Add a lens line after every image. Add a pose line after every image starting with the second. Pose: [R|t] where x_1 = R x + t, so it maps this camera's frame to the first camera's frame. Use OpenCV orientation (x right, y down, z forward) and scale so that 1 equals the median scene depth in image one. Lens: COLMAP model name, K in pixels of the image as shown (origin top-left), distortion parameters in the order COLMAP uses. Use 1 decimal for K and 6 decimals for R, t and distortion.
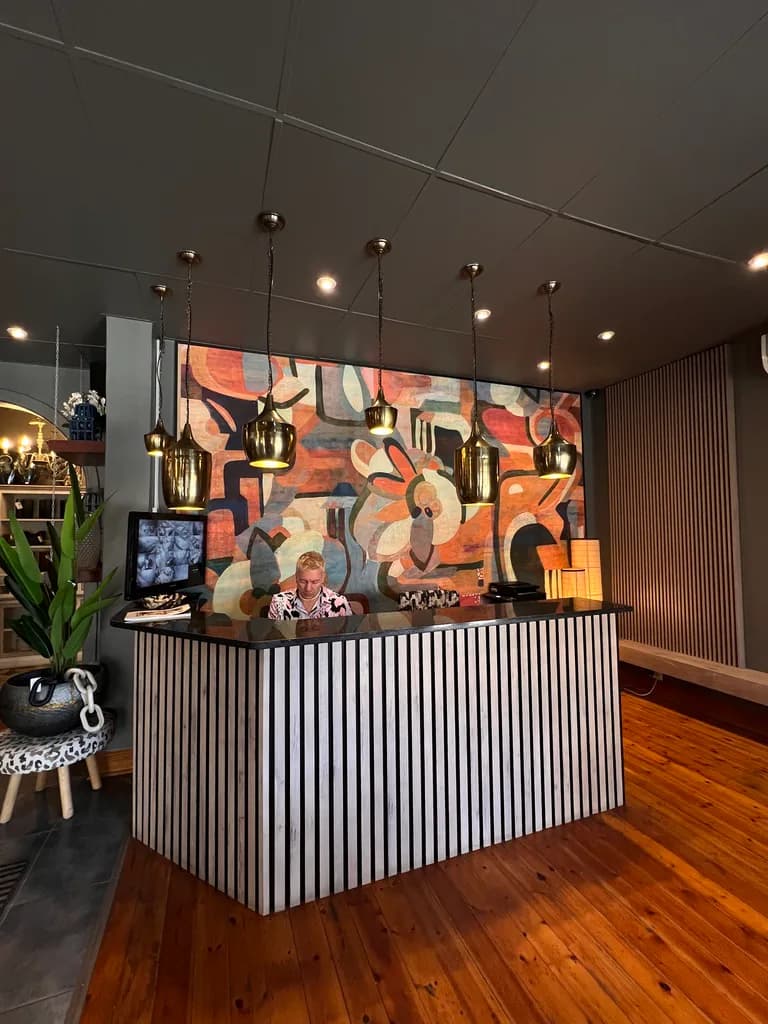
lens RADIAL K [[443.3, 0, 387.5], [0, 443.3, 511.2], [0, 0, 1]] dist [-0.000204, 0.001092]
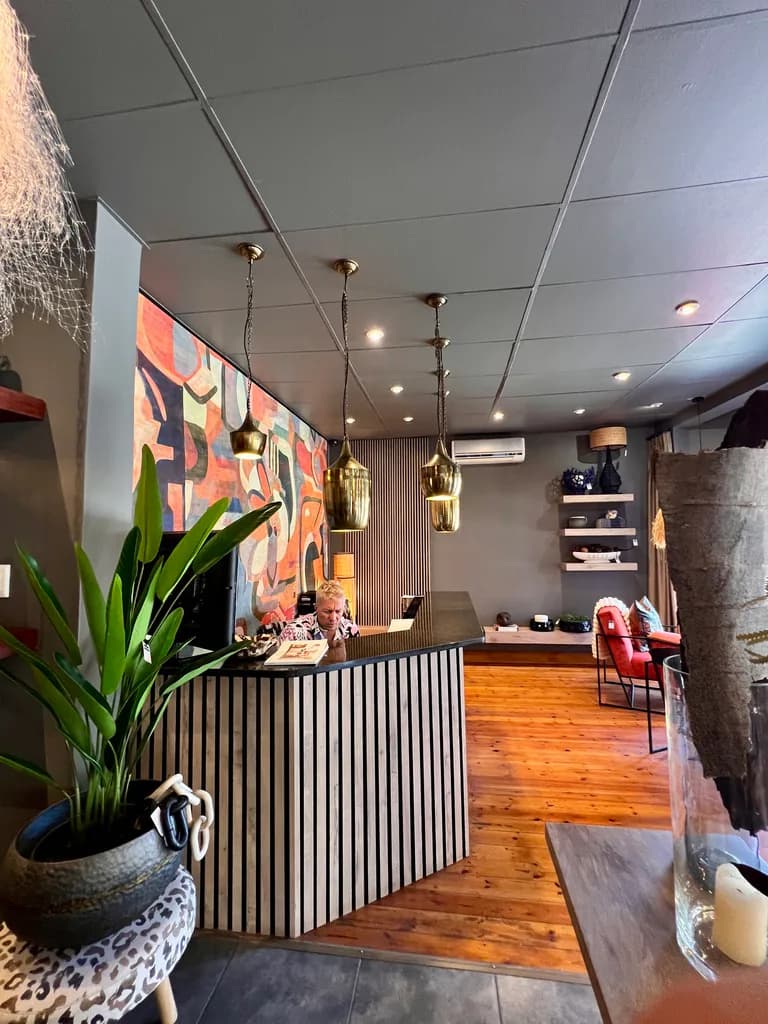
lens RADIAL K [[443.3, 0, 386.7], [0, 443.3, 511.3], [0, 0, 1]] dist [-0.000204, 0.001092]
pose [[0.486946, 0.059814, 0.871381, -0.810020], [-0.033837, 0.998195, -0.049610, -0.001879], [-0.872776, -0.005327, 0.488091, 0.305516]]
